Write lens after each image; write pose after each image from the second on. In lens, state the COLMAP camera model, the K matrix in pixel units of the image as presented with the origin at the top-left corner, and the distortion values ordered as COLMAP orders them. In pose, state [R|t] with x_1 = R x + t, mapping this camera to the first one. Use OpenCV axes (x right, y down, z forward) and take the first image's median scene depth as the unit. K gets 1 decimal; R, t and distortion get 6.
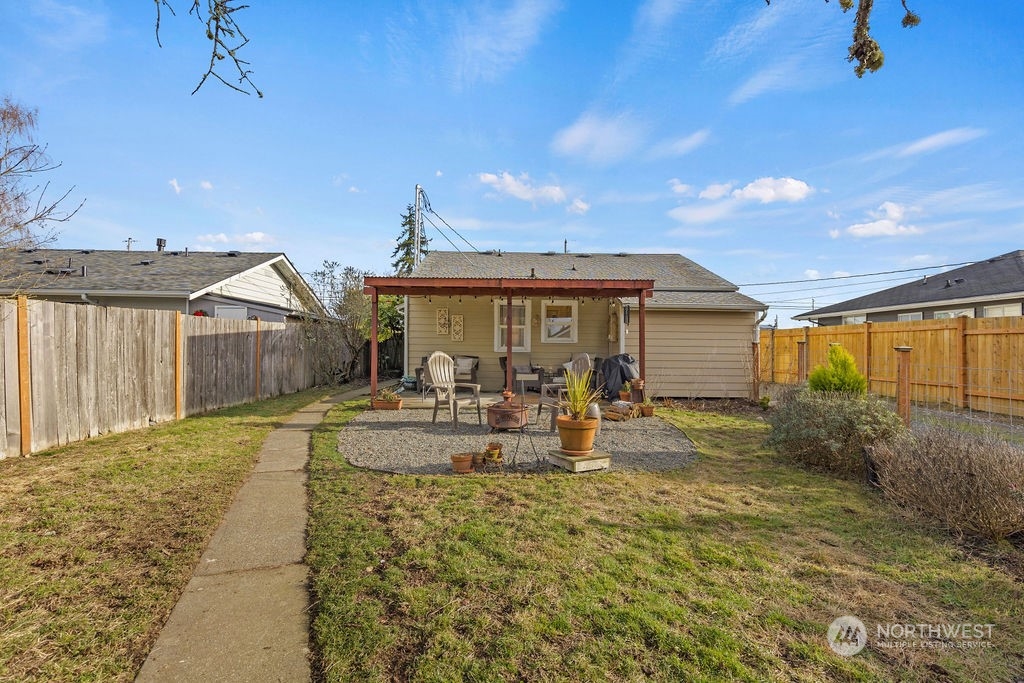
lens RADIAL K [[464.9, 0, 507.0], [0, 464.9, 341.0], [0, 0, 1]] dist [-0.000101, -0.000324]
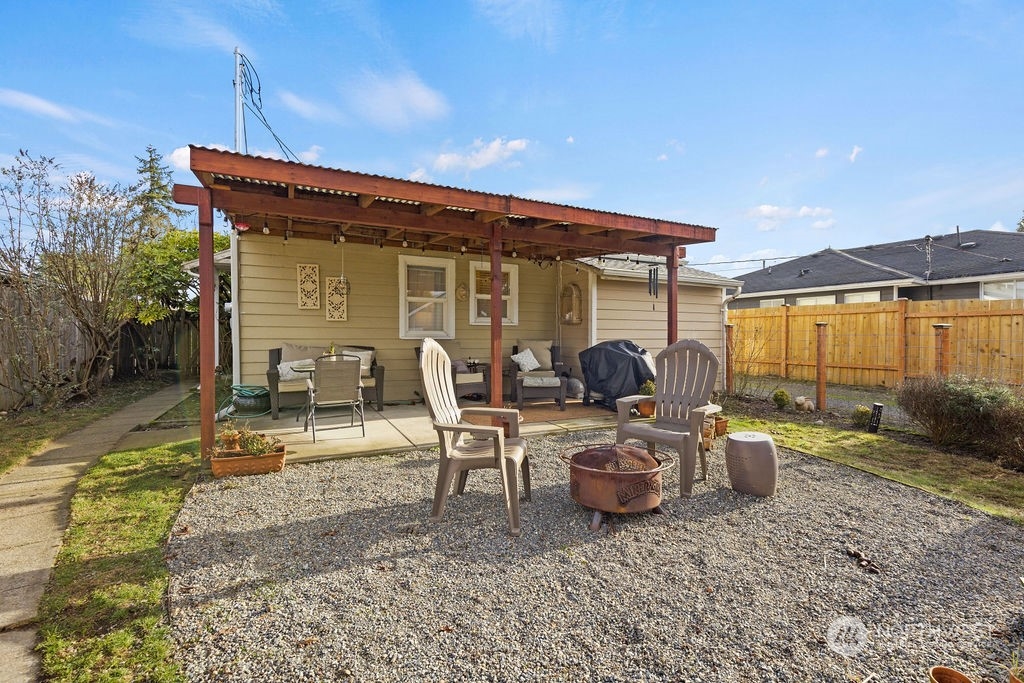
lens RADIAL K [[464.9, 0, 514.4], [0, 464.9, 343.7], [0, 0, 1]] dist [-0.000101, -0.000324]
pose [[0.893446, -0.012727, 0.448990, -0.172761], [-0.002389, 0.999450, 0.033084, 0.008994], [-0.449164, -0.030632, 0.892924, 0.378727]]
